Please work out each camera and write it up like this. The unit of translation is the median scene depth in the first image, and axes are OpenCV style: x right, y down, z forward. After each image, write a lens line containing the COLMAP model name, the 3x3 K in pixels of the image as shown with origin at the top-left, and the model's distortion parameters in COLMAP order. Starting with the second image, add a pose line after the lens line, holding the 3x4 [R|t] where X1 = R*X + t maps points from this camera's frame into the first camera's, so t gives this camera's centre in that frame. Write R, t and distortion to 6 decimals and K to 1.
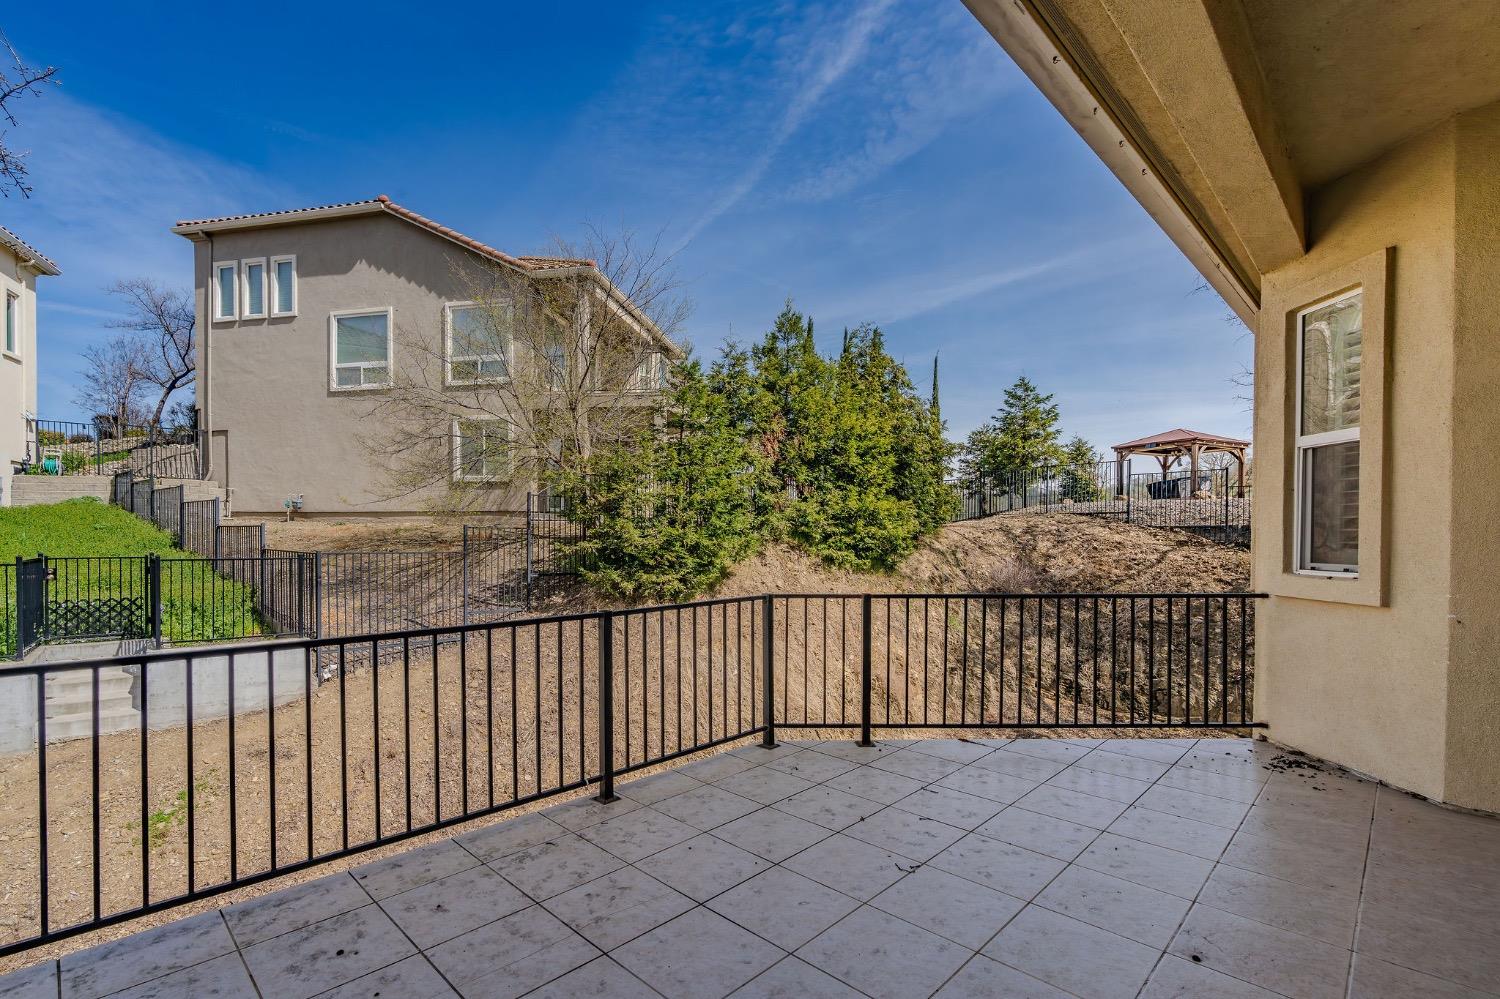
lens RADIAL K [[681.8, 0, 697.0], [0, 681.8, 543.4], [0, 0, 1]] dist [-0.011662, 0.002478]
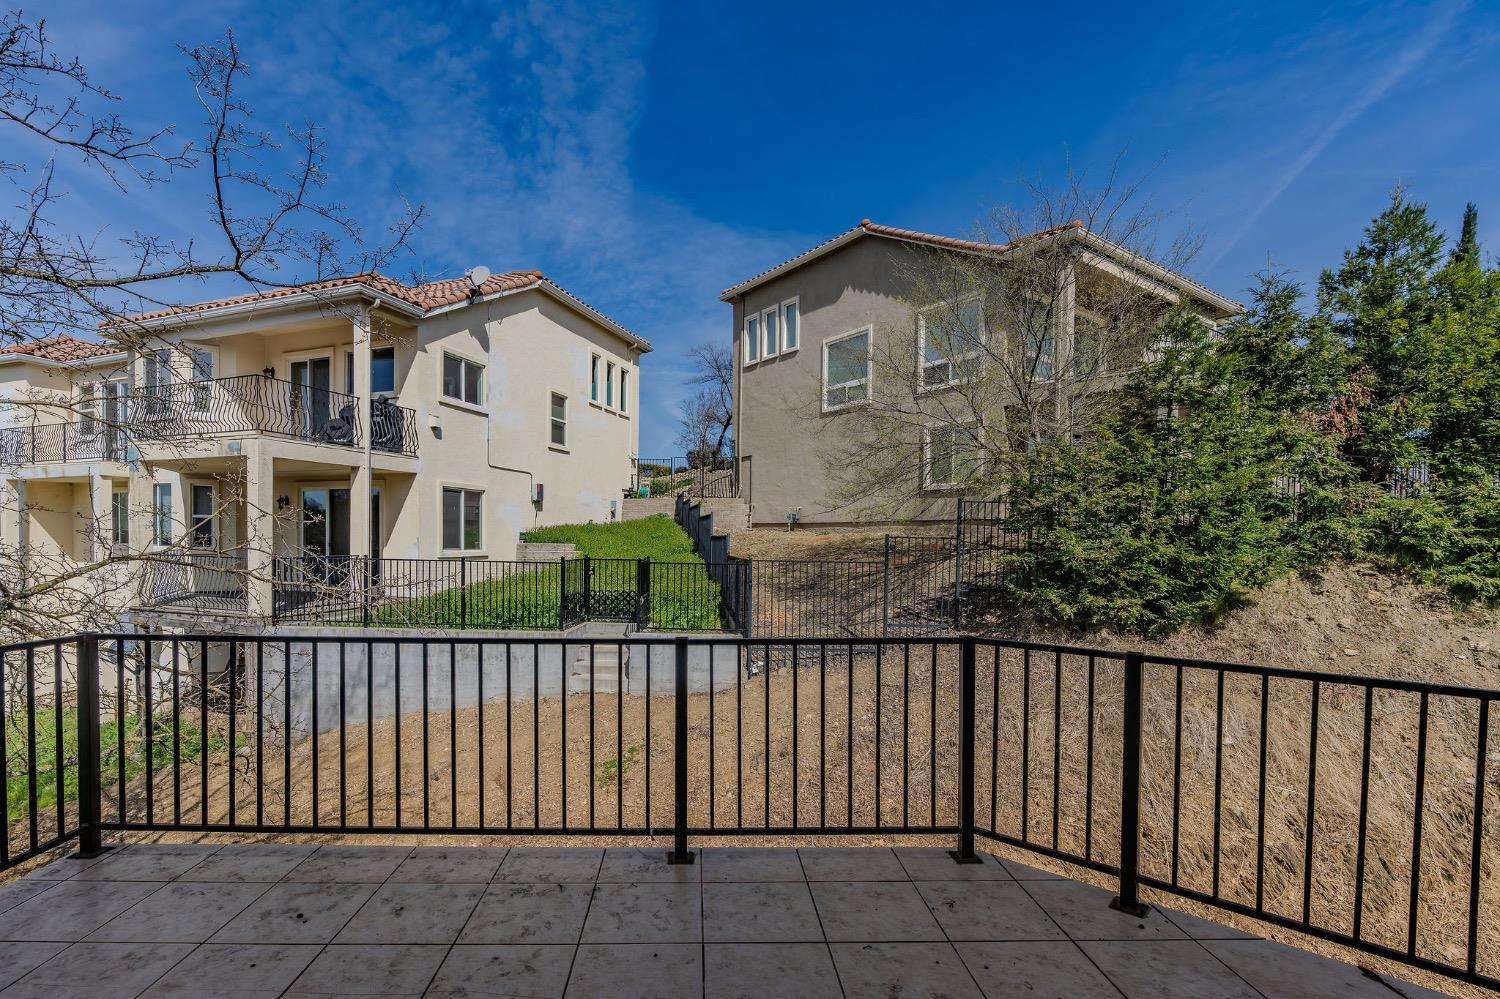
lens RADIAL K [[681.8, 0, 718.5], [0, 681.8, 555.1], [0, 0, 1]] dist [-0.011662, 0.002478]
pose [[0.740300, 0.019328, -0.671999, 0.108255], [-0.017020, 0.999805, 0.010006, -0.002738], [0.672061, 0.004030, 0.740484, 0.093969]]
